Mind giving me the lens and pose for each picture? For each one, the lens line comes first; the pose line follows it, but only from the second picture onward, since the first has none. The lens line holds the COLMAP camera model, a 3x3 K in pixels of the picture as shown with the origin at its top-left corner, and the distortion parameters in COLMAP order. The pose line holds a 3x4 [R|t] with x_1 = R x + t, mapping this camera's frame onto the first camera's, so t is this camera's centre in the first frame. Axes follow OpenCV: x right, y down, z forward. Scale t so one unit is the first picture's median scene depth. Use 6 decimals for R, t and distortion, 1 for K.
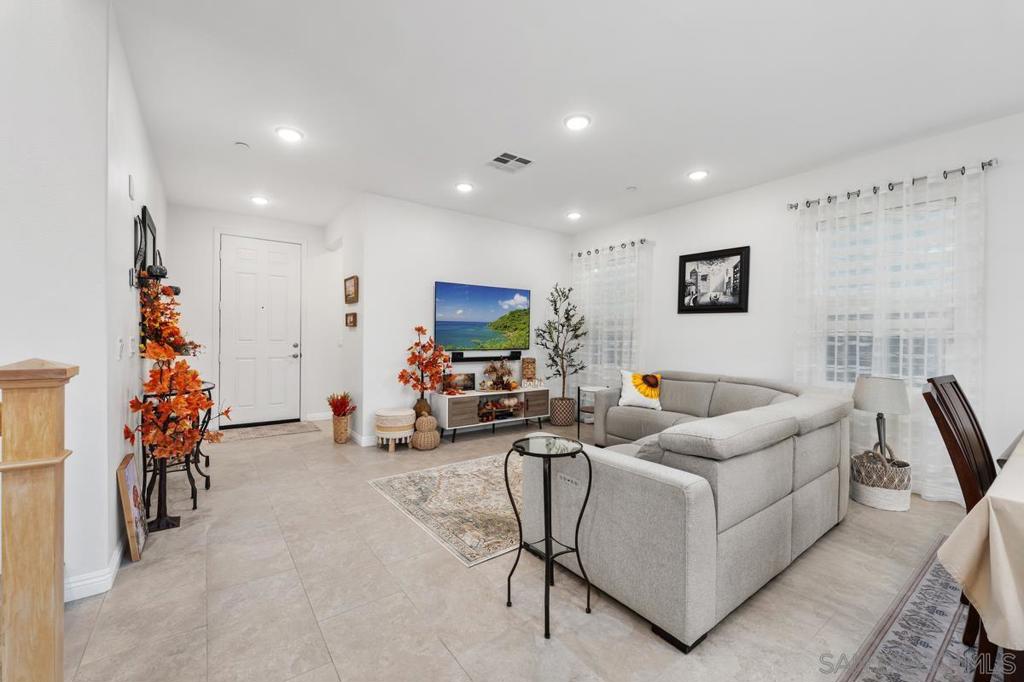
lens RADIAL K [[415.9, 0, 510.6], [0, 415.9, 344.2], [0, 0, 1]] dist [-0.000602, -0.000077]
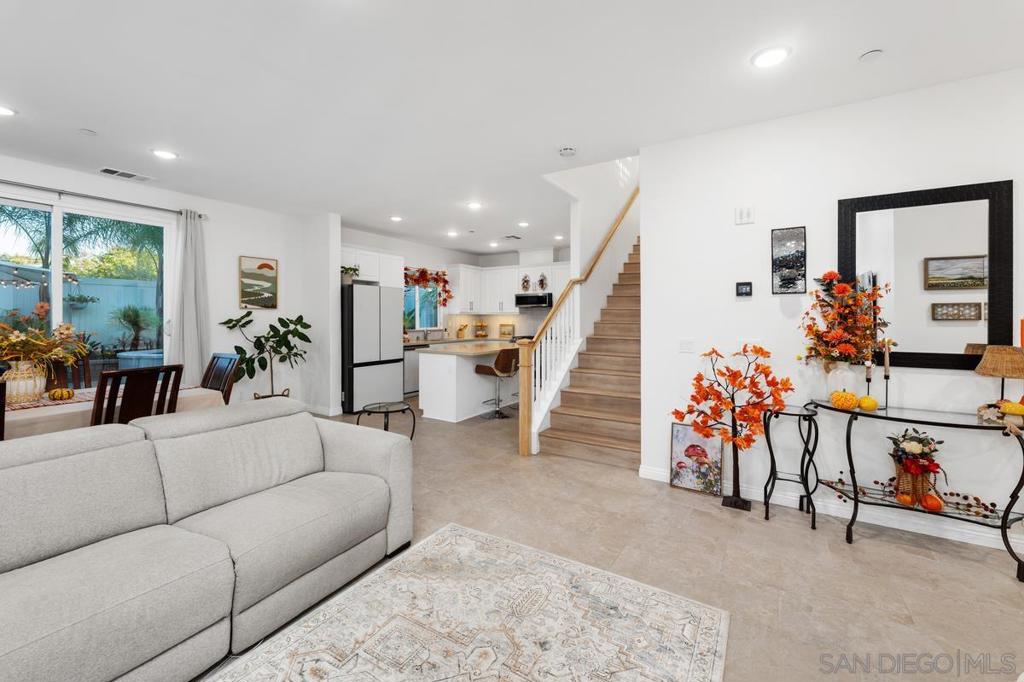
lens RADIAL K [[422.7, 0, 514.6], [0, 422.7, 322.7], [0, 0, 1]] dist [0.001206, 0.000036]
pose [[-0.926071, -0.005899, -0.377303, 0.122941], [-0.014651, 0.999686, 0.020332, -0.056515], [0.377065, 0.024357, -0.925867, 1.318843]]
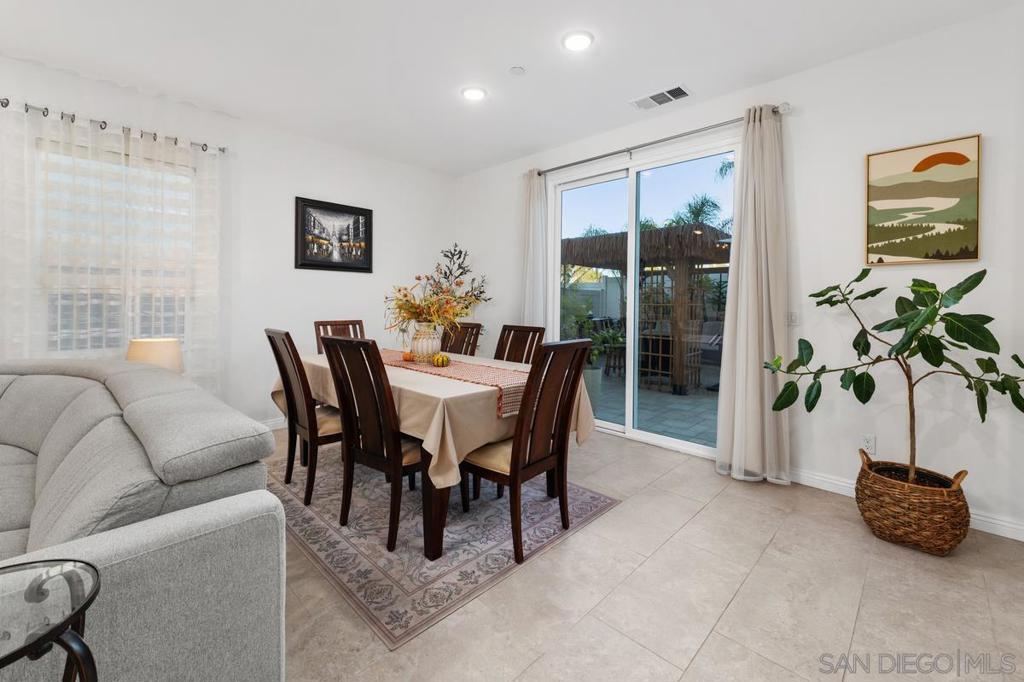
lens RADIAL K [[426.6, 0, 508.7], [0, 426.6, 304.9], [0, 0, 1]] dist [-0.000914, 0.000234]
pose [[-0.158774, -0.017995, 0.987151, -0.156922], [0.002138, 0.999825, 0.018570, -0.010260], [-0.987313, 0.005059, -0.158707, 0.304228]]
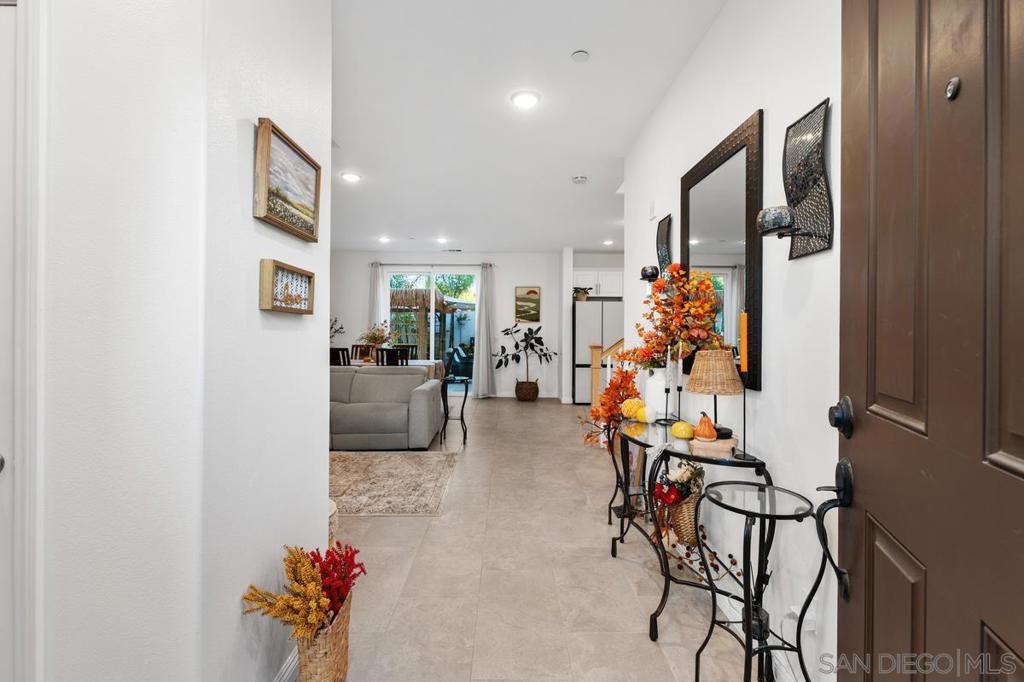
lens RADIAL K [[458.2, 0, 512.3], [0, 458.2, 336.0], [0, 0, 1]] dist [-0.000057, -0.000049]
pose [[-0.812250, -0.019161, 0.582995, -0.928378], [-0.006171, 0.999687, 0.024257, -0.046308], [-0.583277, 0.016105, -0.812113, 1.552072]]
